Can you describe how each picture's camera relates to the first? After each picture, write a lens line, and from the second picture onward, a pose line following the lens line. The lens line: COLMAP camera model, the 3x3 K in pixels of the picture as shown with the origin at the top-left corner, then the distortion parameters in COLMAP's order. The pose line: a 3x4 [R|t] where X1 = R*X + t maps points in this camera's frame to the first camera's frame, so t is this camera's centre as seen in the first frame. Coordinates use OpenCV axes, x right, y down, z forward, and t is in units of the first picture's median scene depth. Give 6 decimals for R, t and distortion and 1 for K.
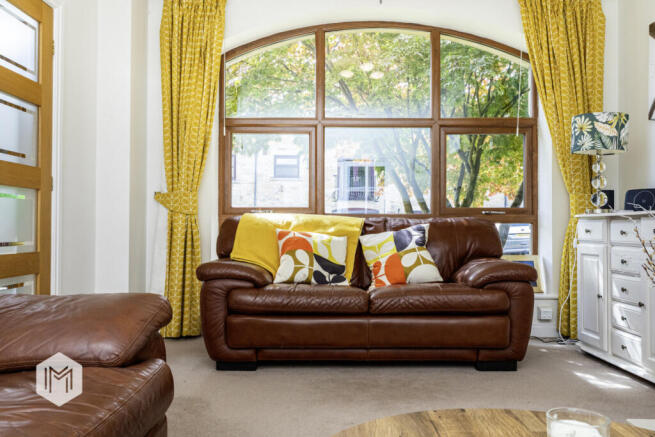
lens RADIAL K [[586.1, 0, 326.9], [0, 586.1, 216.0], [0, 0, 1]] dist [0.012737, -0.005182]
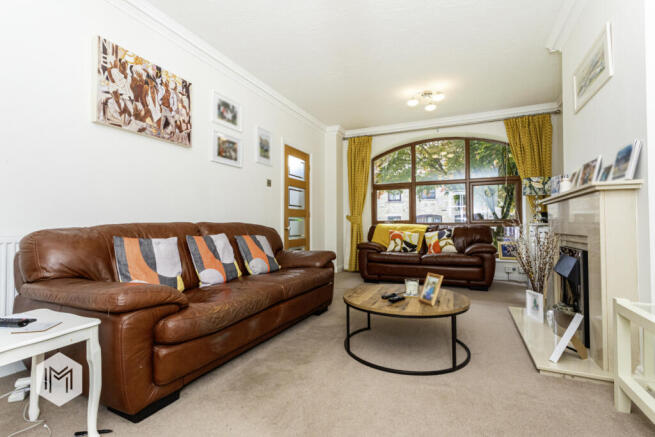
lens RADIAL K [[316.7, 0, 325.0], [0, 316.7, 221.8], [0, 0, 1]] dist [0.001667, 0.000240]
pose [[0.914389, -0.010778, -0.404692, 0.219886], [0.014952, 0.999863, 0.007154, -0.029144], [0.404559, -0.012592, 0.914425, -0.379395]]
